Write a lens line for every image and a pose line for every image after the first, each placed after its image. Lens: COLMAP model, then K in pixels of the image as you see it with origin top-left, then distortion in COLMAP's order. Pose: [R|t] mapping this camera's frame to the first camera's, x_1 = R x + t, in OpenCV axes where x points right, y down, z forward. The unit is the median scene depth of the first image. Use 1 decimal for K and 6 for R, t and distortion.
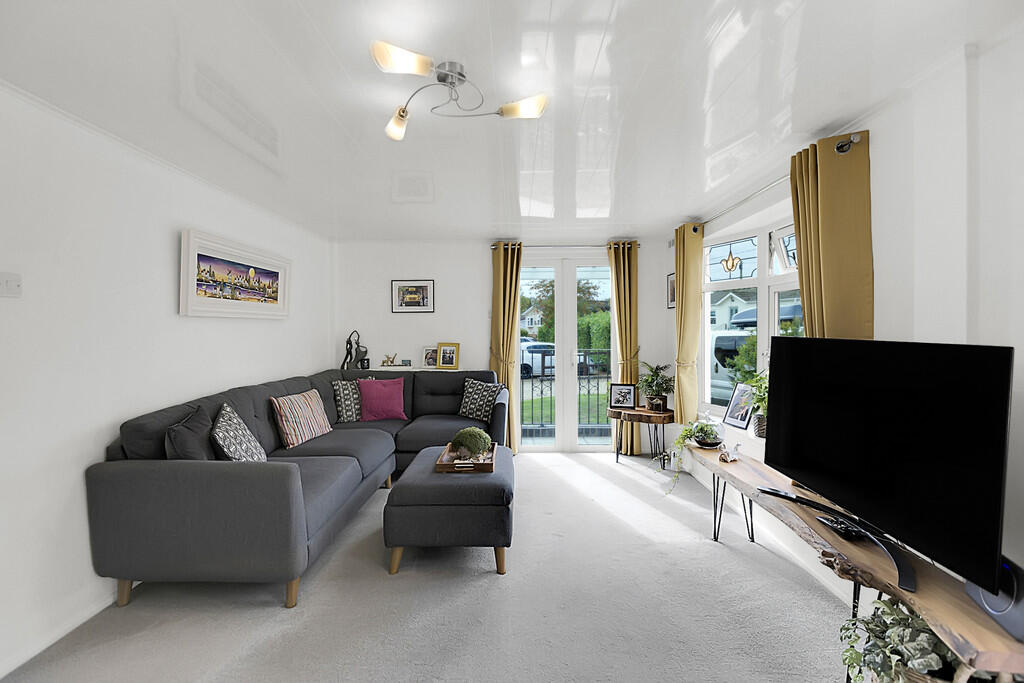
lens RADIAL K [[446.7, 0, 503.7], [0, 446.7, 338.8], [0, 0, 1]] dist [-0.000288, 0.000090]
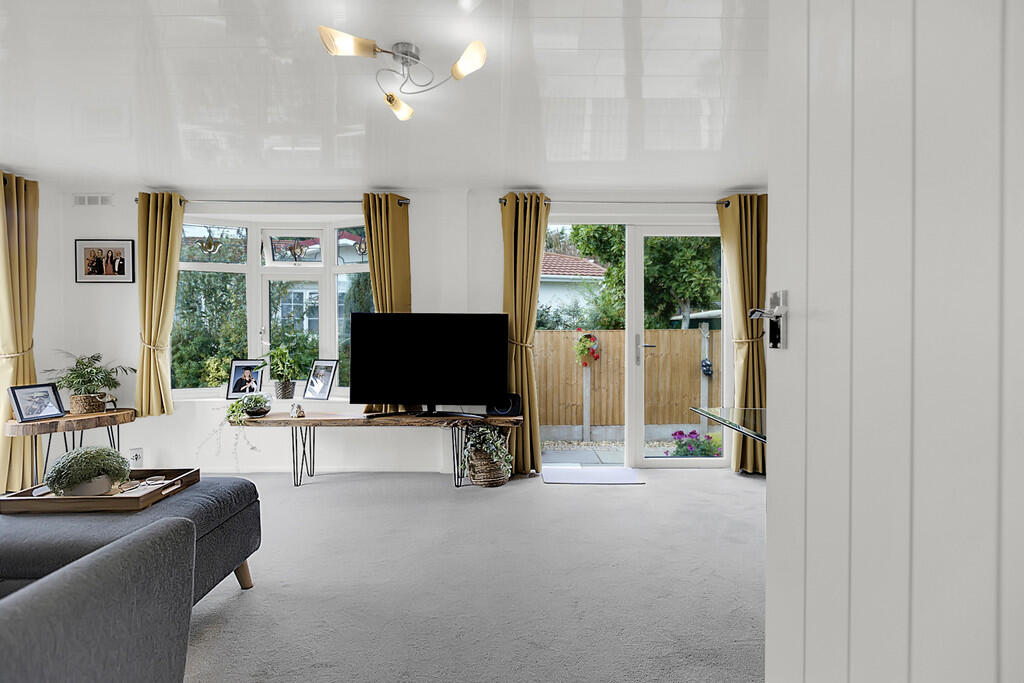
lens RADIAL K [[453.7, 0, 513.0], [0, 453.7, 332.1], [0, 0, 1]] dist [0.000562, 0.000018]
pose [[-0.031431, -0.000132, 0.999506, -0.462479], [0.022185, 0.999754, 0.000829, 0.036268], [-0.999260, 0.022200, -0.031421, 0.289203]]
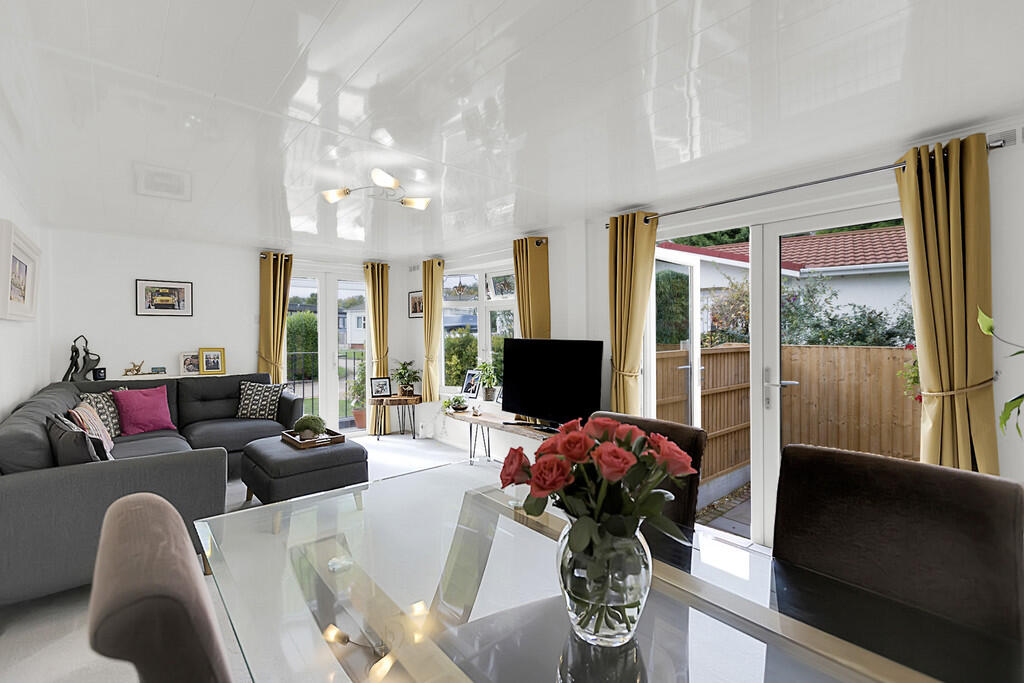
lens RADIAL K [[453.7, 0, 513.0], [0, 453.7, 332.1], [0, 0, 1]] dist [0.000562, 0.000018]
pose [[0.738311, 0.002064, 0.674457, -0.318381], [0.013714, 0.999743, -0.018072, 0.002074], [-0.674320, 0.022592, 0.738093, -0.189495]]
